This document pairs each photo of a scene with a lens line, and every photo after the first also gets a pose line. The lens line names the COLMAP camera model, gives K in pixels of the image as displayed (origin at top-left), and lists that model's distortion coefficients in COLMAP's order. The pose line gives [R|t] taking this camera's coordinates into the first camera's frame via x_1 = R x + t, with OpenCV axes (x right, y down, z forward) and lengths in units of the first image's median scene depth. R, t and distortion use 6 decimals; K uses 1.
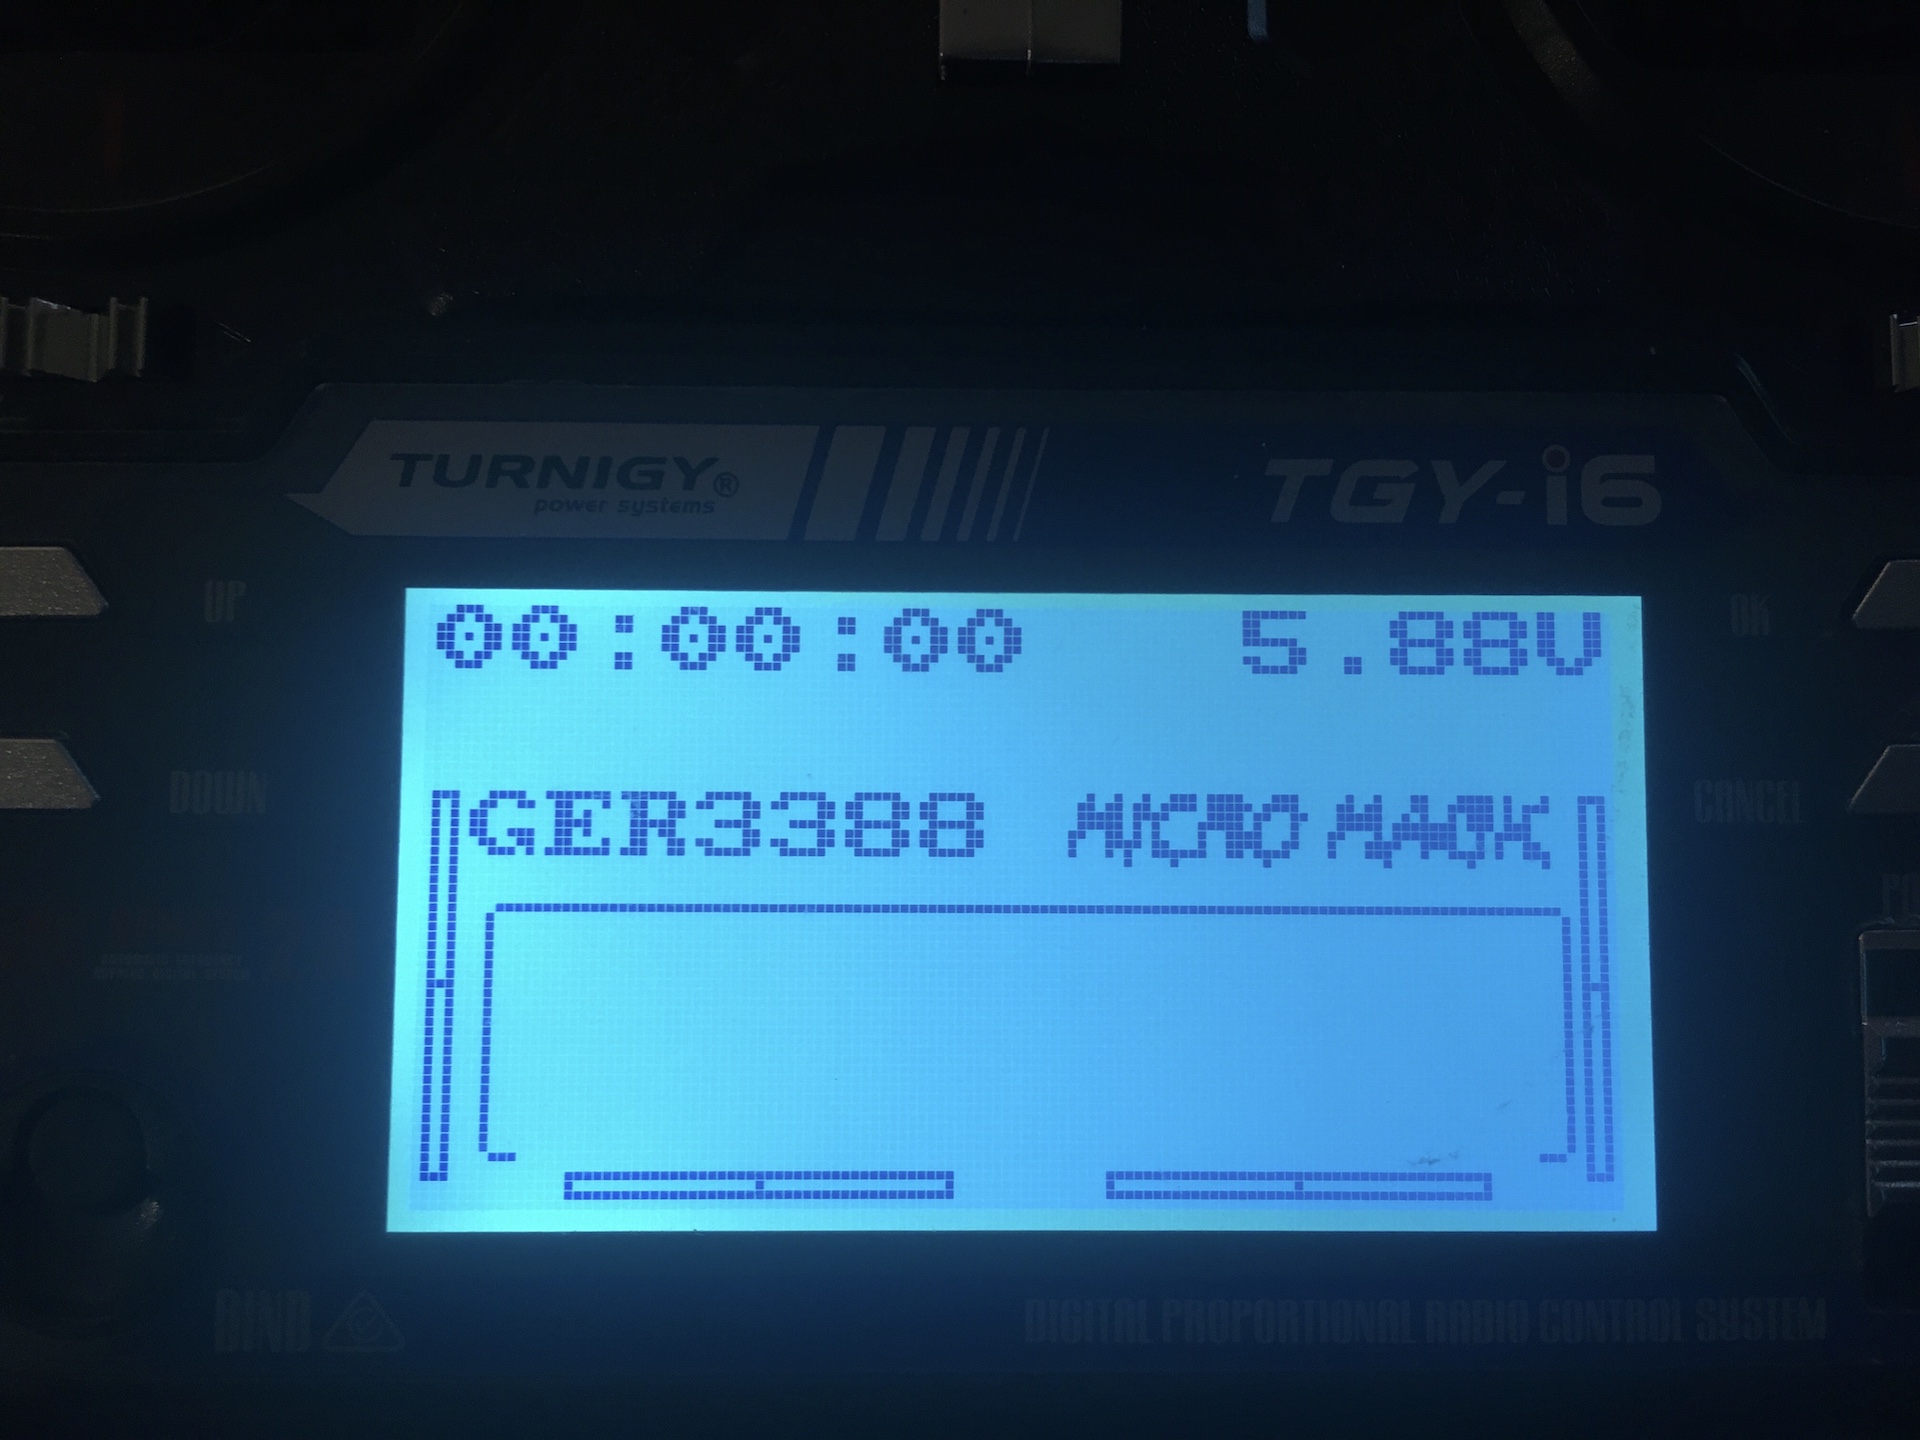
lens RADIAL K [[1604.5, 0, 960.0], [0, 1604.5, 720.0], [0, 0, 1]] dist [-0.002519, -0.011019]
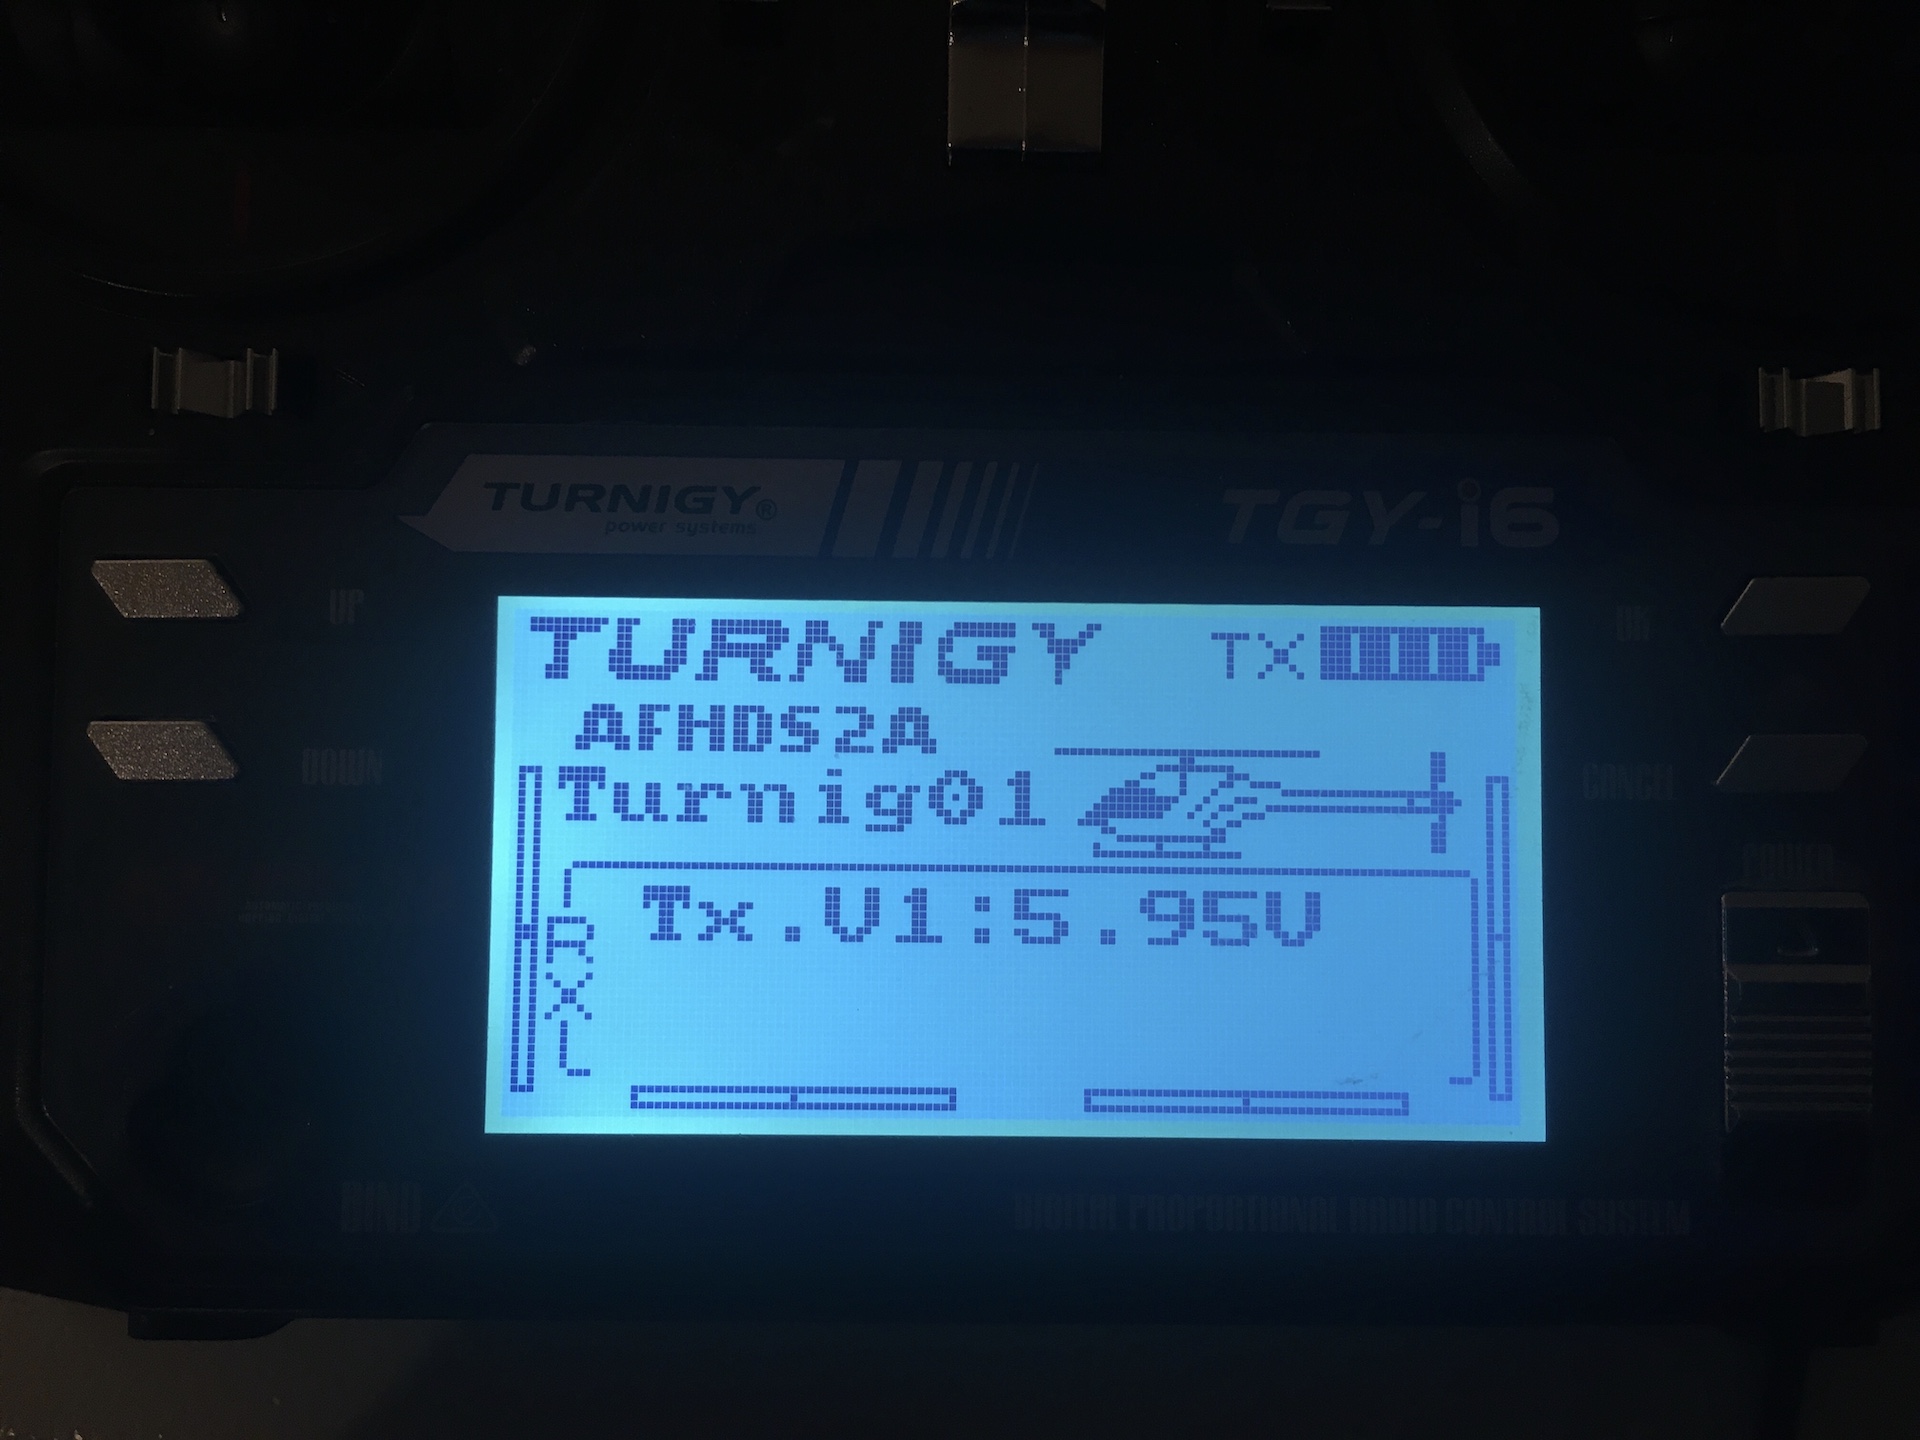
lens RADIAL K [[1636.4, 0, 960.0], [0, 1636.4, 720.0], [0, 0, 1]] dist [0.001905, 0.005318]
pose [[0.999809, 0.004612, -0.018978, 0.020771], [-0.004142, 0.999686, 0.024708, -0.021875], [0.019086, -0.024625, 0.999515, -0.209531]]
